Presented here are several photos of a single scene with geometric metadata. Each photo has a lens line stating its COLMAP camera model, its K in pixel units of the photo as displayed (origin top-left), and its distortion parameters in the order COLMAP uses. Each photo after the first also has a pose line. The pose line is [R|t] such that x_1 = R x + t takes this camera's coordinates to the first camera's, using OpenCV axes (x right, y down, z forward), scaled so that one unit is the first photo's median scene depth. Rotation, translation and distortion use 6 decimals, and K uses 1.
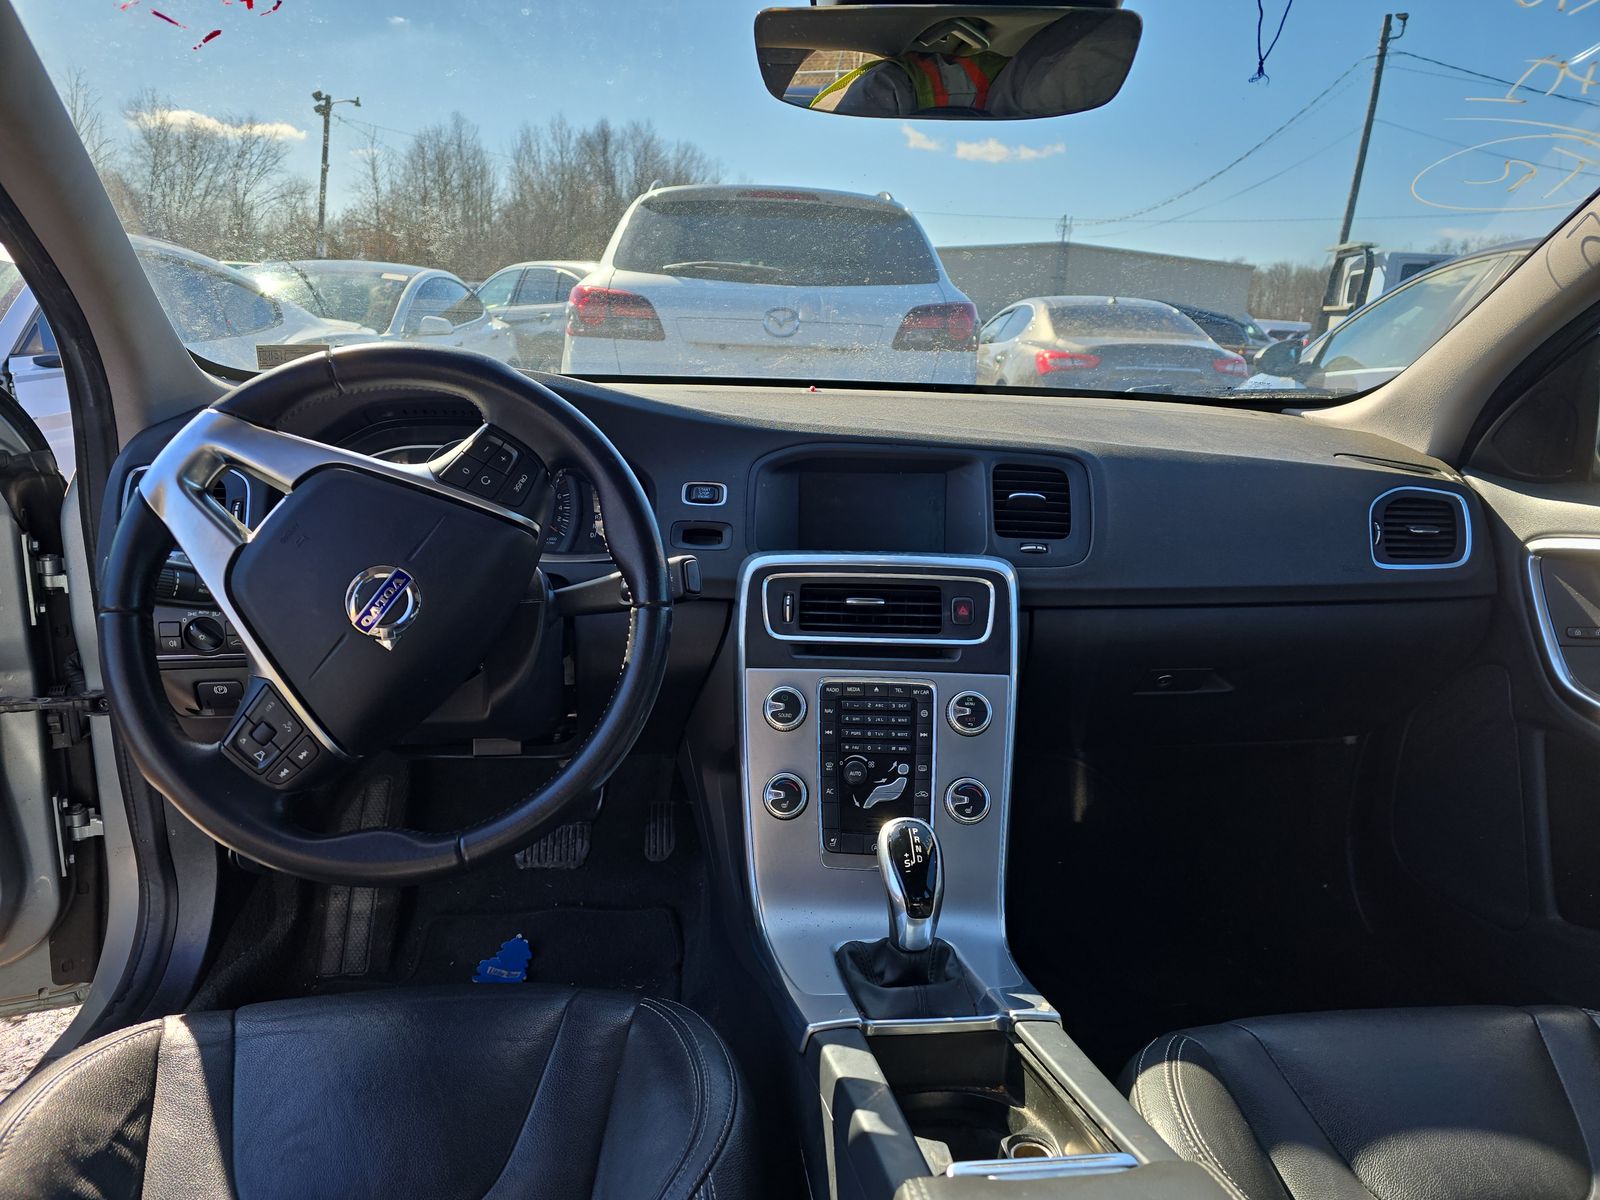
lens RADIAL K [[1076.7, 0, 800.0], [0, 1076.7, 600.0], [0, 0, 1]] dist [0.075248, -0.086983]
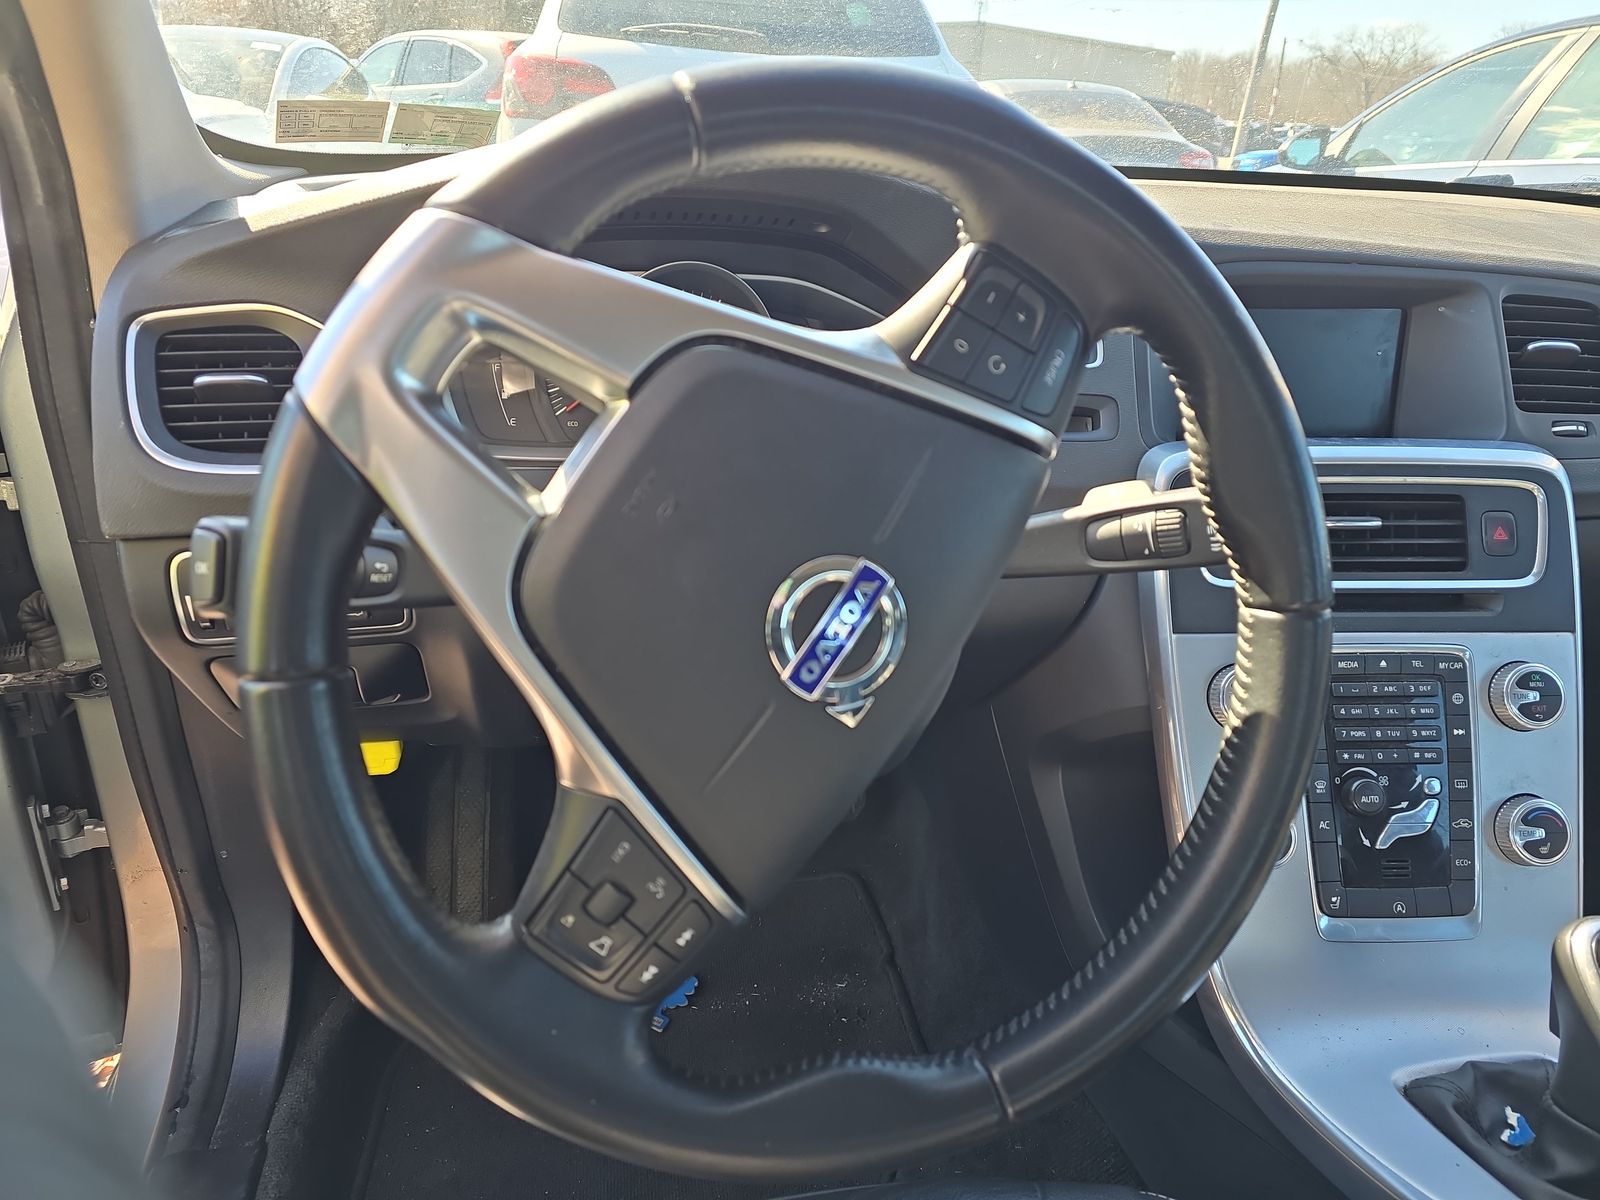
lens RADIAL K [[1076.7, 0, 800.0], [0, 1076.7, 600.0], [0, 0, 1]] dist [0.075248, -0.086983]
pose [[0.996089, -0.028995, 0.083467, -0.325463], [0.014387, 0.985243, 0.170558, -0.069438], [-0.087180, -0.168690, 0.981806, 0.394490]]
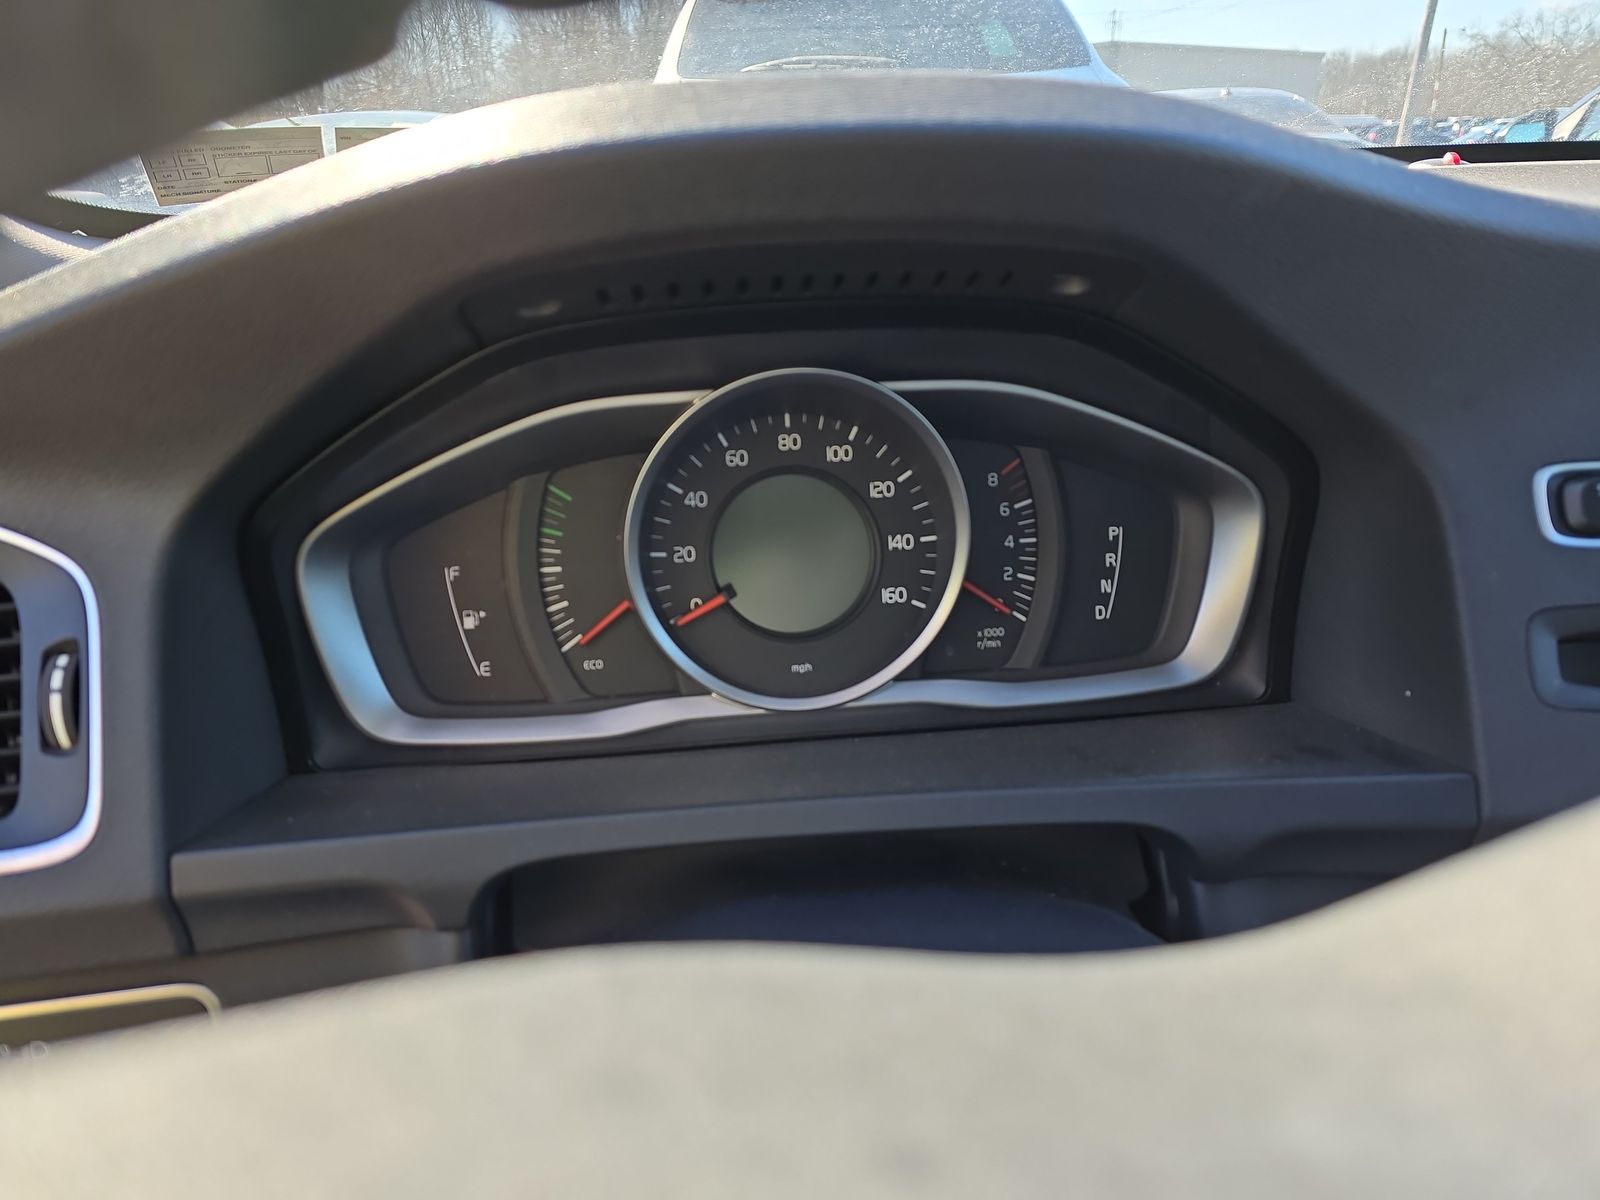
lens RADIAL K [[1091.1, 0, 800.0], [0, 1091.1, 600.0], [0, 0, 1]] dist [0.049519, -0.050376]
pose [[0.997318, -0.057310, -0.045519, -0.318219], [0.062791, 0.989540, 0.129876, -0.134784], [0.037600, -0.132386, 0.990485, 0.748152]]
